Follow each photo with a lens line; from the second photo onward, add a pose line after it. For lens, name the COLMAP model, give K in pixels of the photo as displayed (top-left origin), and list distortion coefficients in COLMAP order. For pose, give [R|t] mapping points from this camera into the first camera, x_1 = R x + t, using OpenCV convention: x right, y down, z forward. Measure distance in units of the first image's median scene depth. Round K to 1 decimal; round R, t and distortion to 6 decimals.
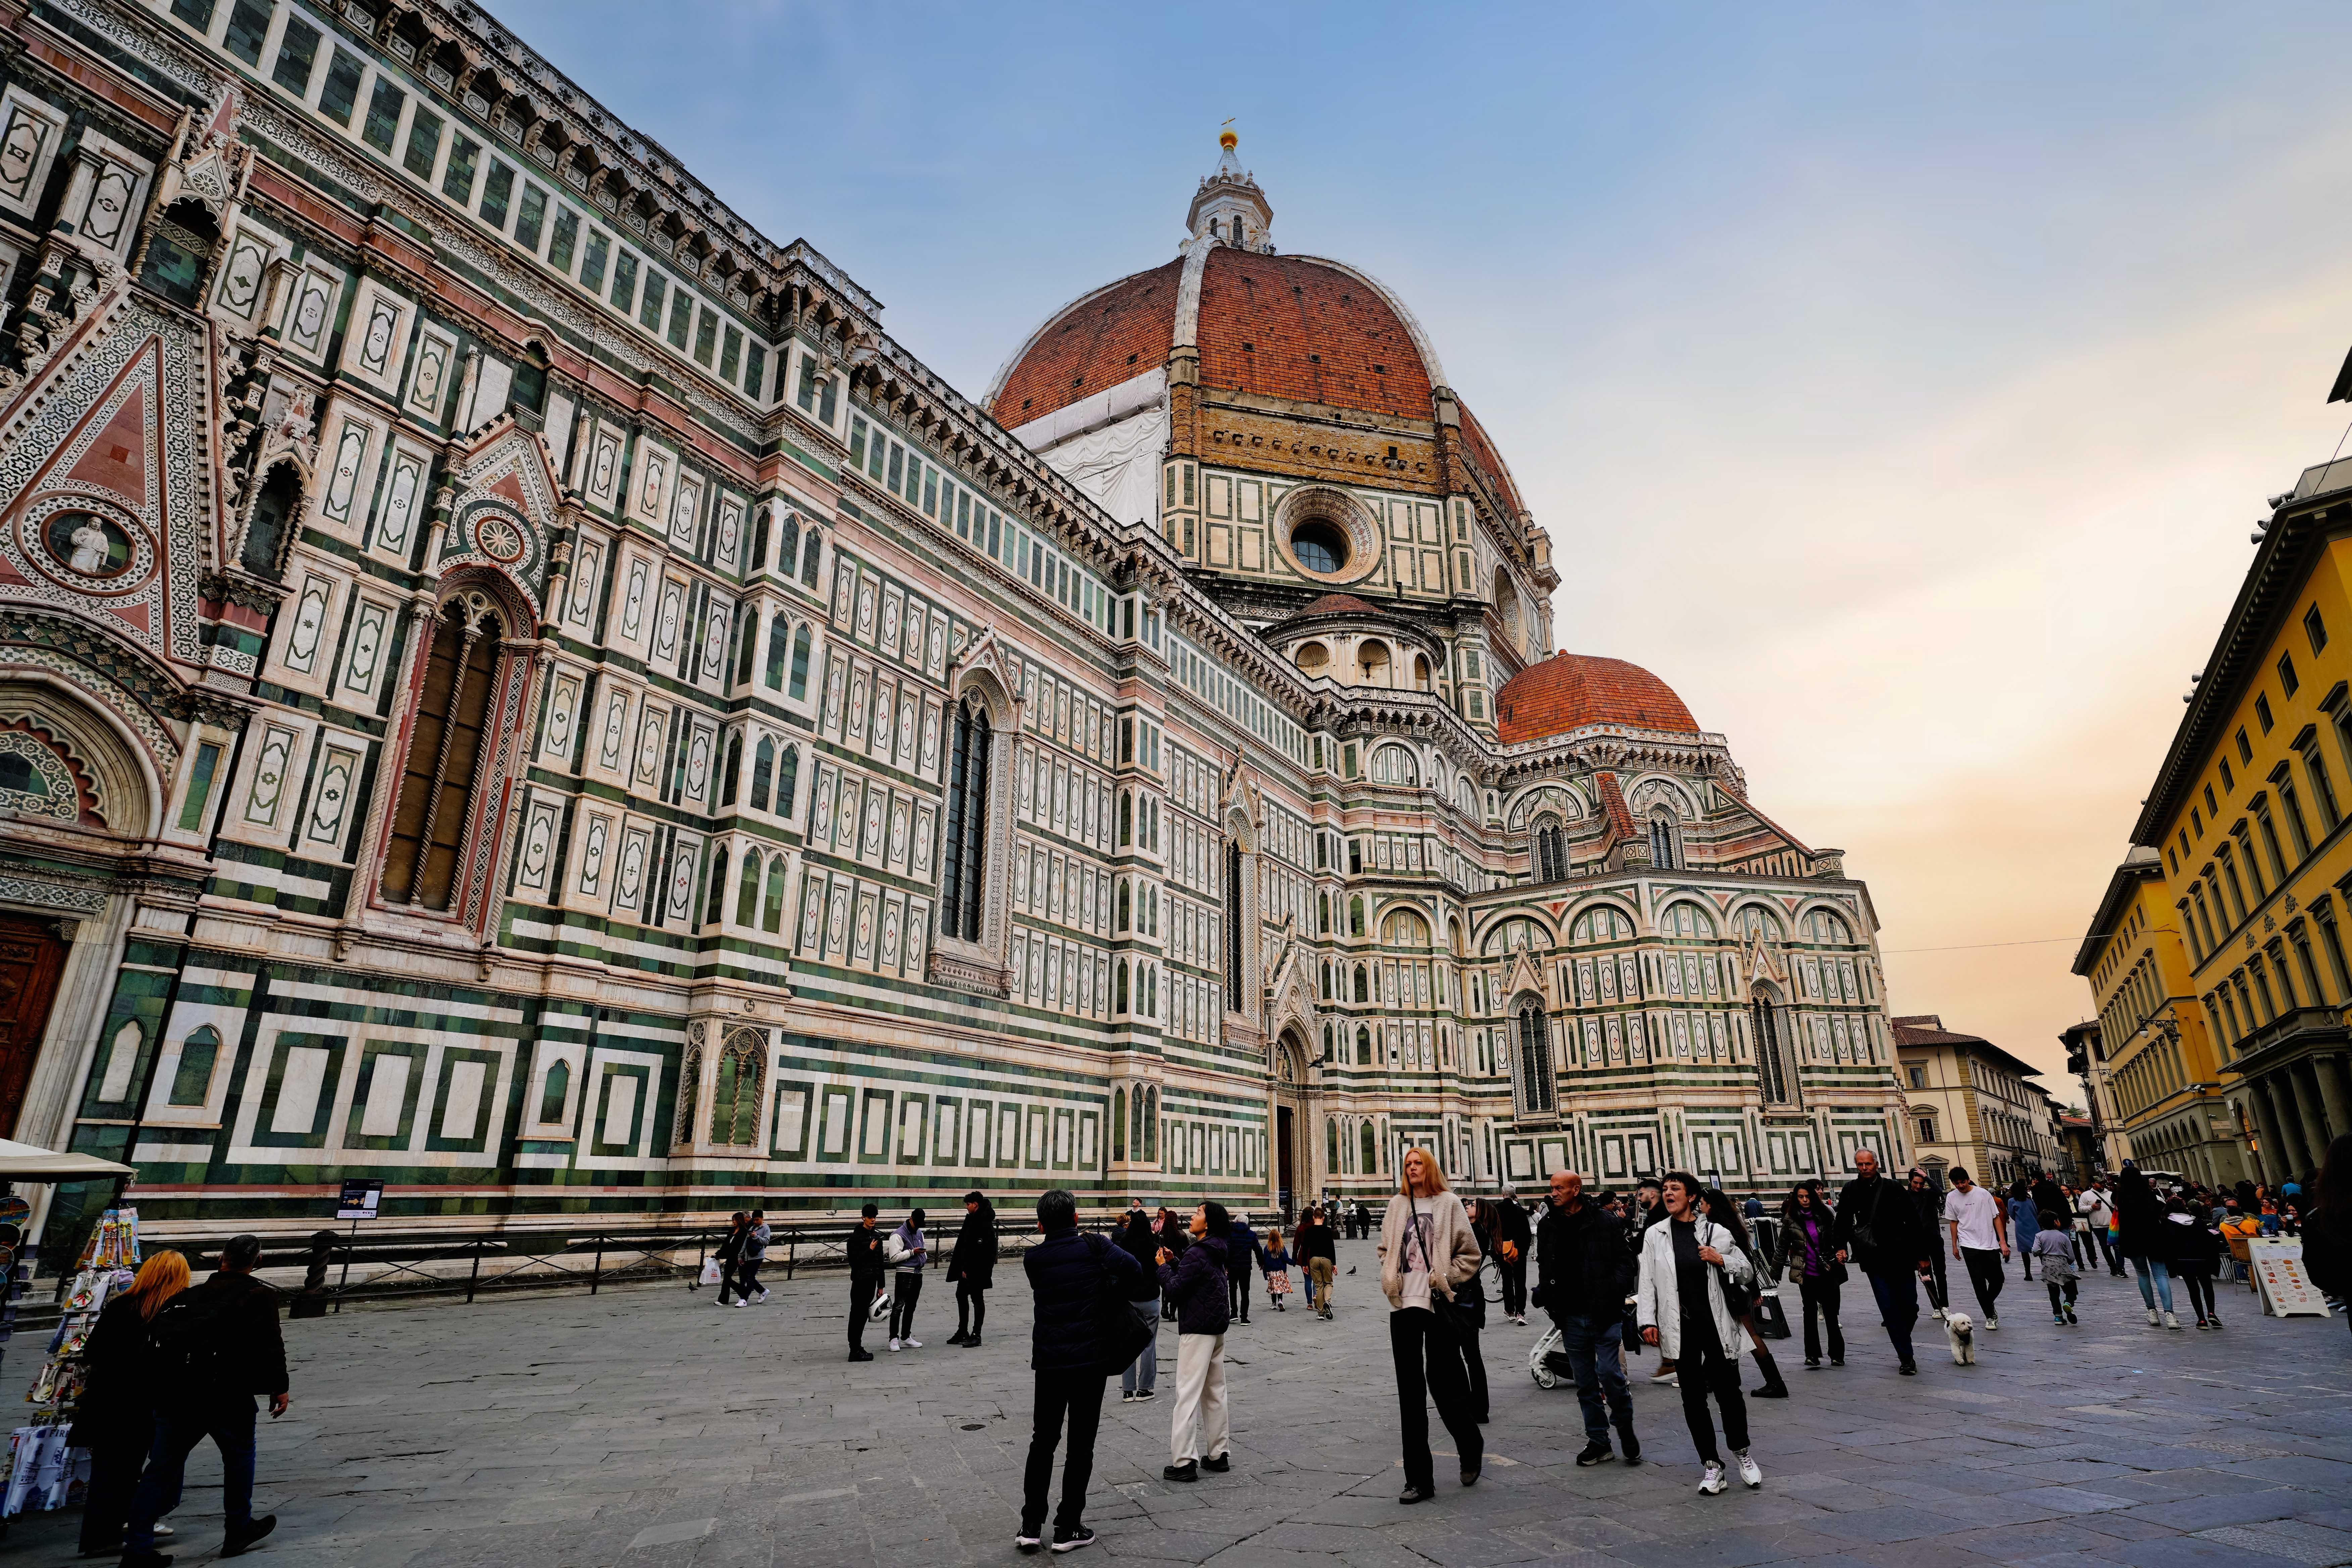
lens RADIAL K [[1256.2, 0, 1293.5], [0, 1256.2, 820.3], [0, 0, 1]] dist [0.014850, 0.005844]
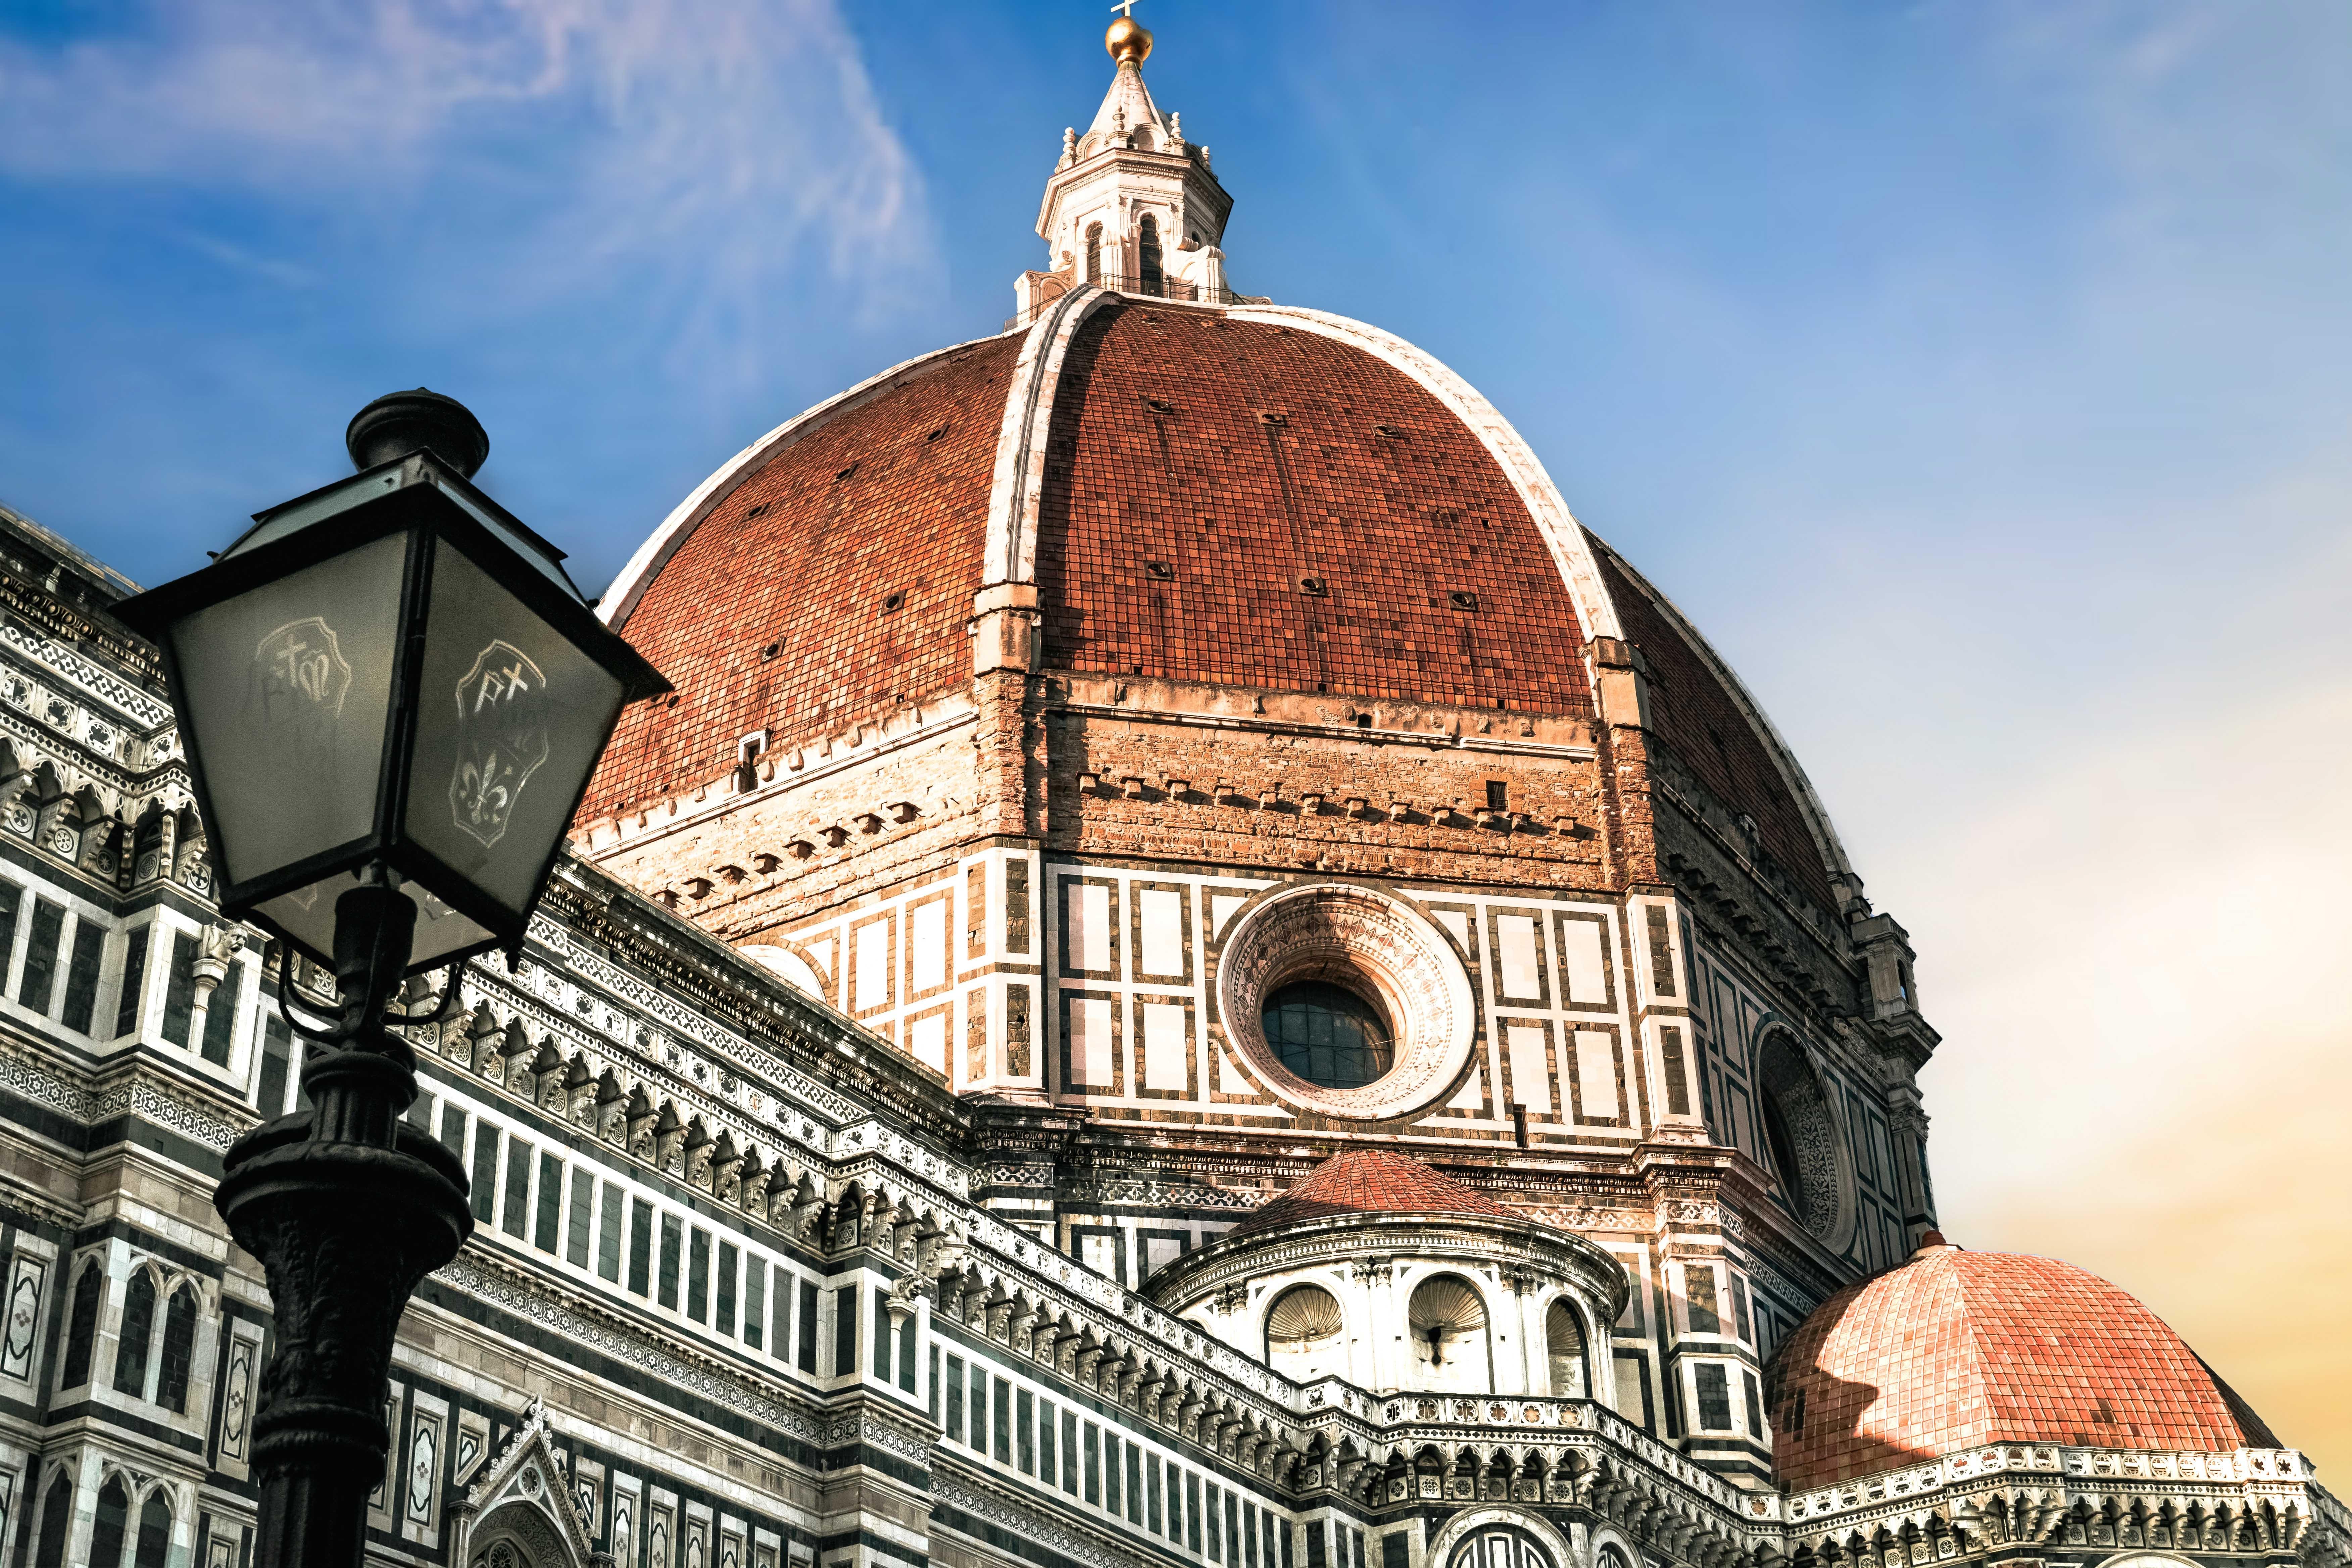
lens RADIAL K [[3414.1, 0, 1332.5], [0, 3414.1, 744.7], [0, 0, 1]] dist [-0.098928, 0.000000]
pose [[0.999289, -0.033878, -0.016520, 0.055041], [0.029476, 0.975582, -0.217647, -0.074761], [0.023490, 0.217005, 0.975888, -0.179955]]
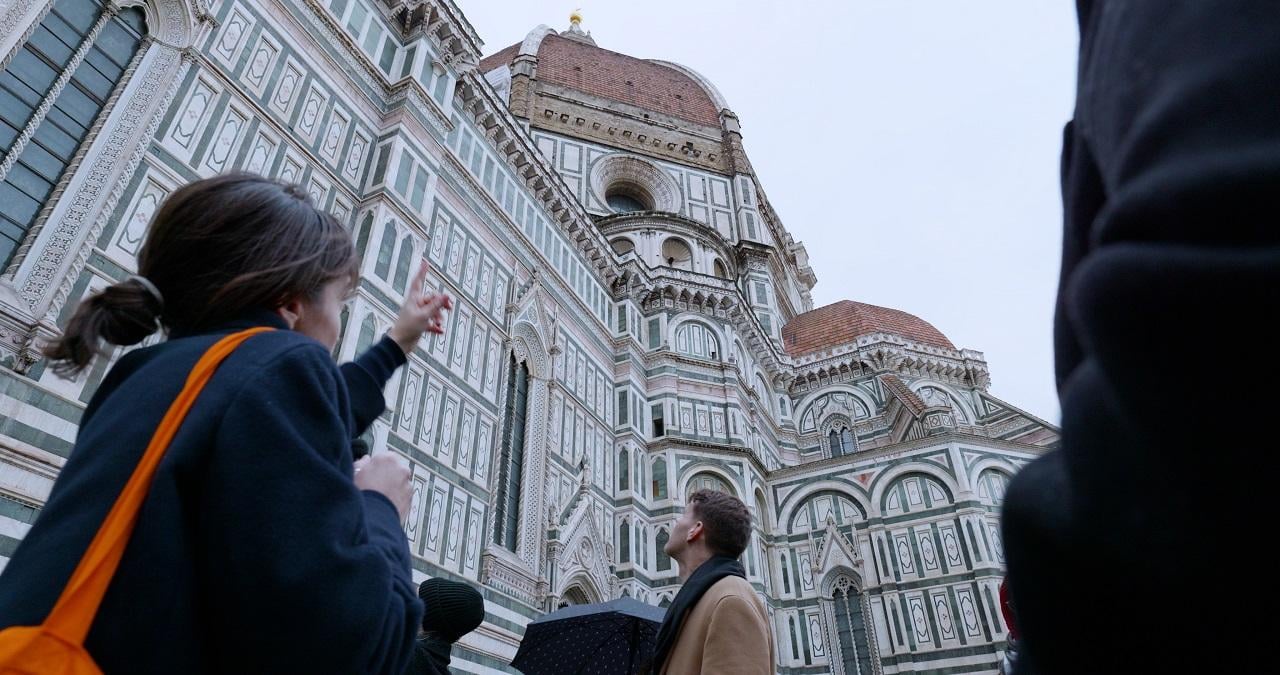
lens RADIAL K [[761.5, 0, 665.2], [0, 761.5, 330.6], [0, 0, 1]] dist [-0.018607, 0.001551]
pose [[0.997945, 0.024914, 0.059040, 0.018679], [-0.006020, 0.953703, -0.300690, 0.143831], [-0.063798, 0.299717, 0.951893, 0.434671]]
